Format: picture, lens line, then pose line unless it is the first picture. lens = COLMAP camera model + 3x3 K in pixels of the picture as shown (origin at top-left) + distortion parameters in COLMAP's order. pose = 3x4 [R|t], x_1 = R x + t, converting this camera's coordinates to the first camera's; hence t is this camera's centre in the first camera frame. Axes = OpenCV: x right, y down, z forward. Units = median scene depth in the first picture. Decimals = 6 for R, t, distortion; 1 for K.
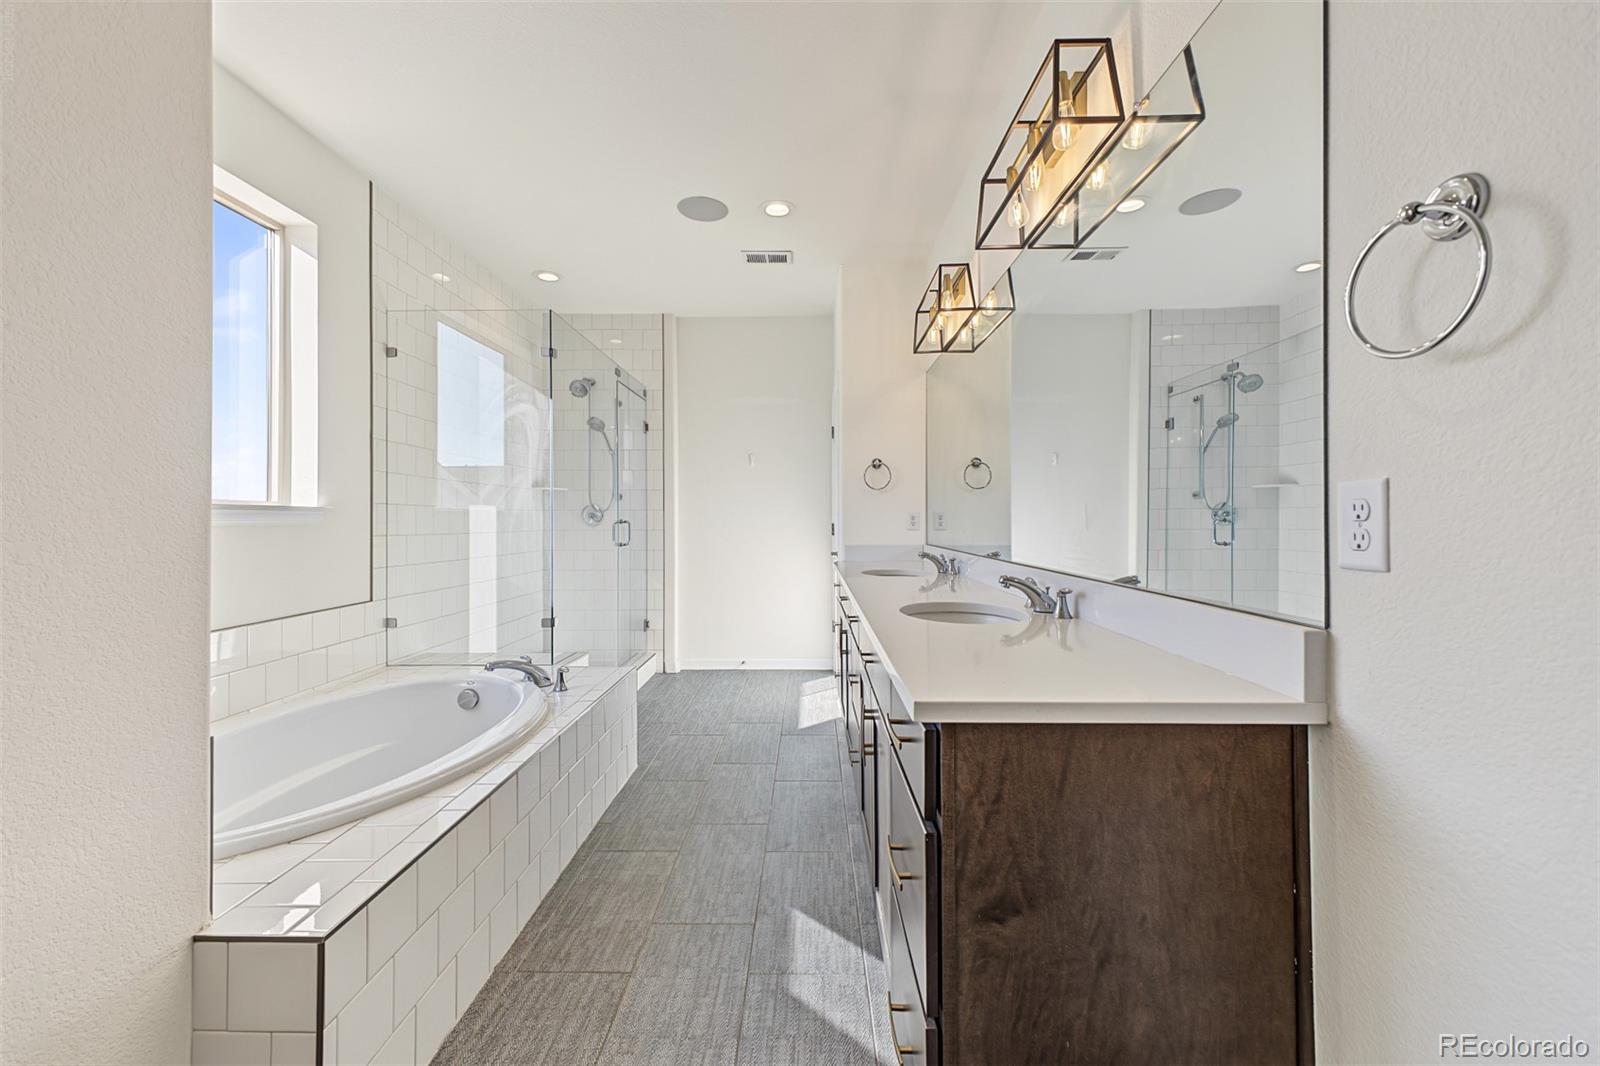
lens RADIAL K [[629.2, 0, 807.6], [0, 629.2, 509.1], [0, 0, 1]] dist [0.011951, -0.003154]
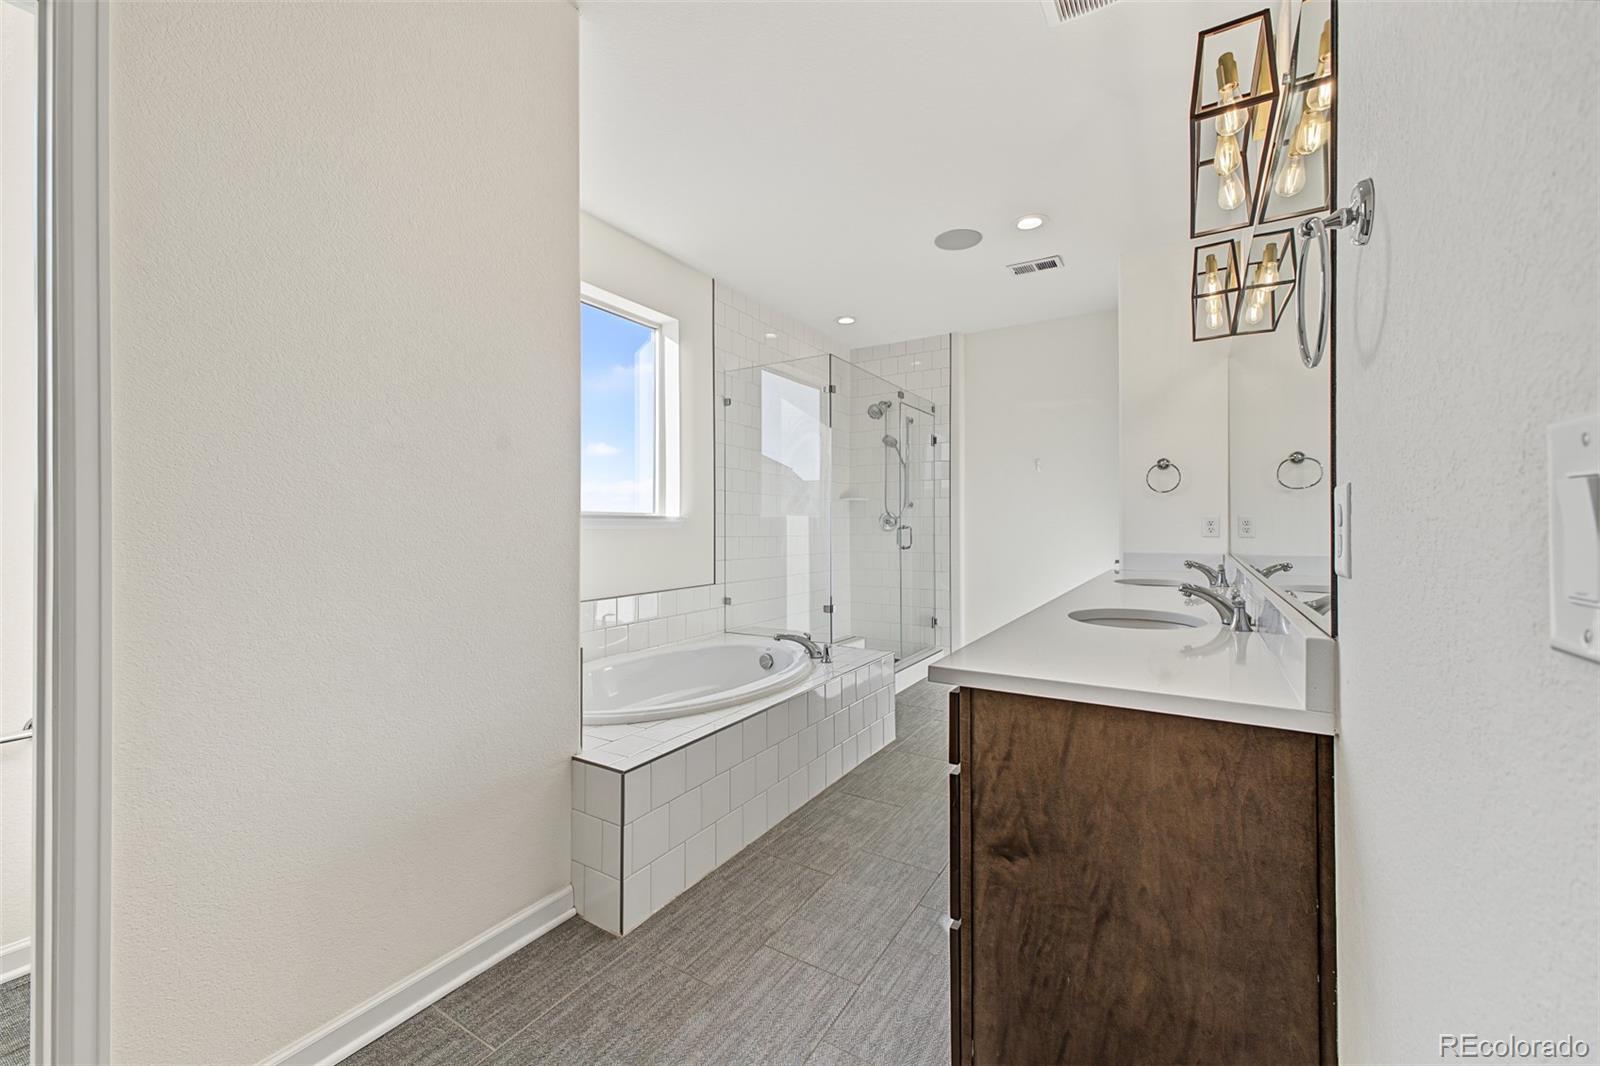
lens RADIAL K [[629.2, 0, 821.1], [0, 629.2, 513.2], [0, 0, 1]] dist [0.011951, -0.003154]
pose [[0.868078, -0.009462, -0.496338, 0.301429], [0.008209, 0.999955, -0.004705, -0.001815], [0.496361, 0.000010, 0.868116, -0.113152]]
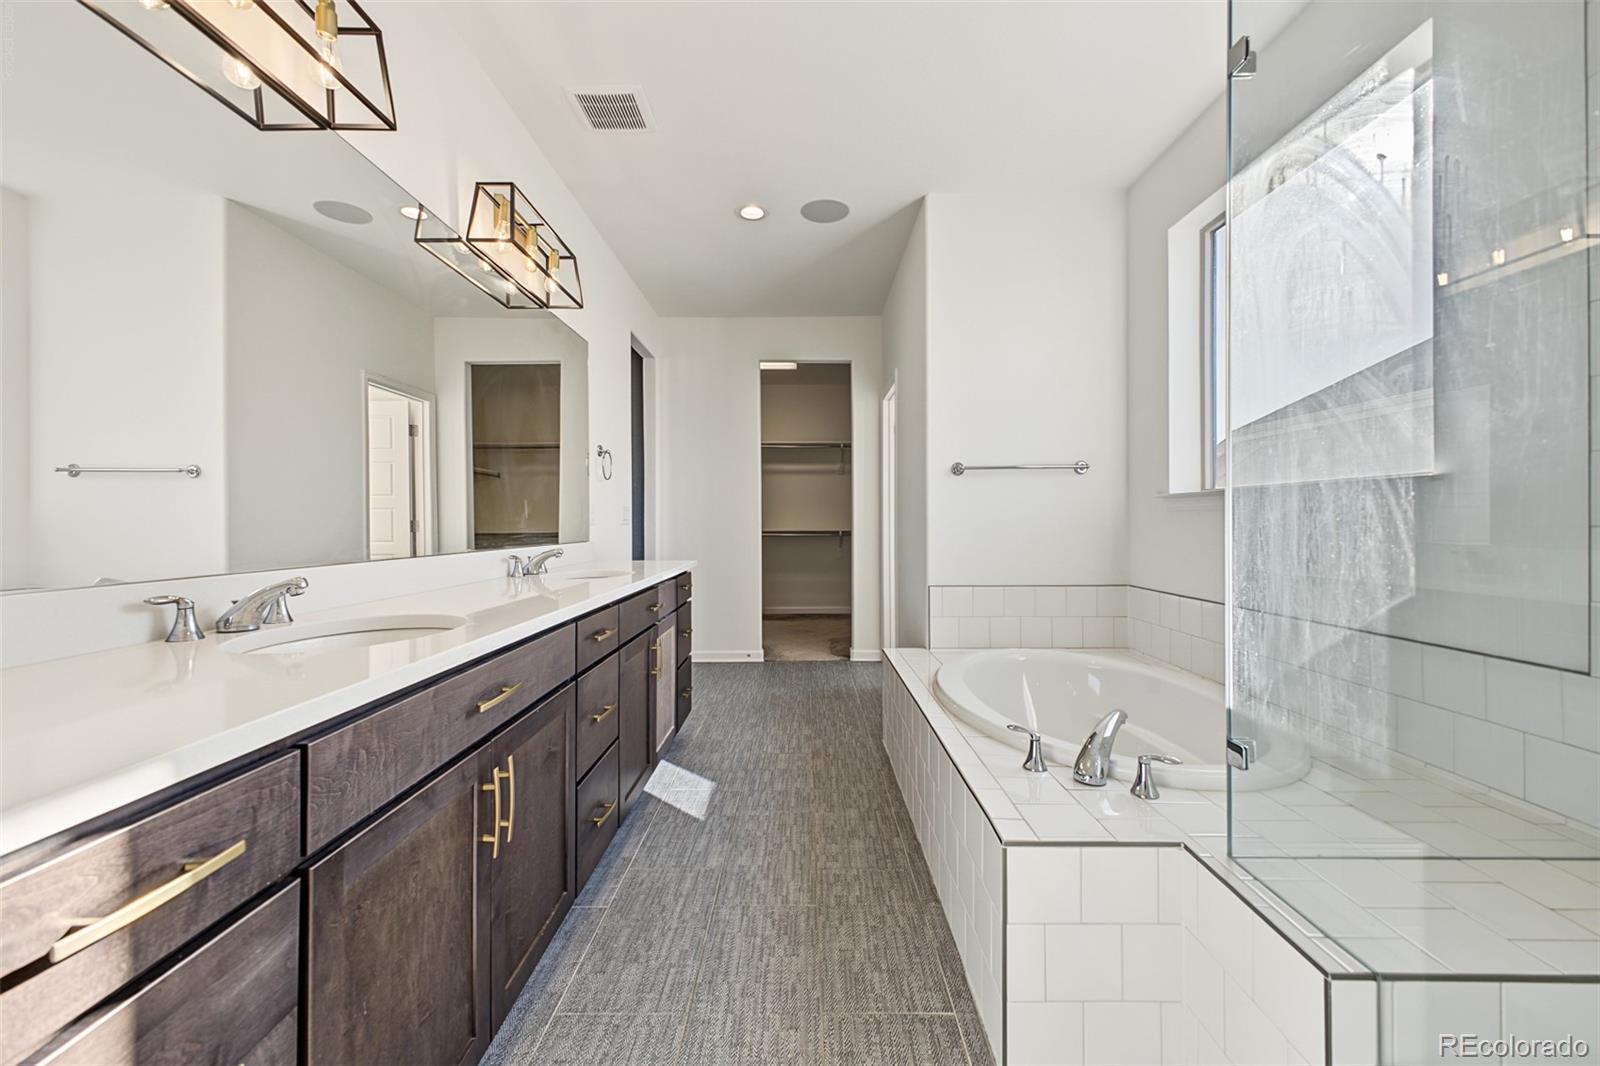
lens RADIAL K [[629.2, 0, 803.9], [0, 629.2, 533.8], [0, 0, 1]] dist [0.011951, -0.003154]
pose [[-0.999937, -0.010565, -0.003887, -0.207453], [-0.010560, 0.999944, -0.001214, 0.073993], [0.003899, -0.001173, -0.999992, 2.250643]]
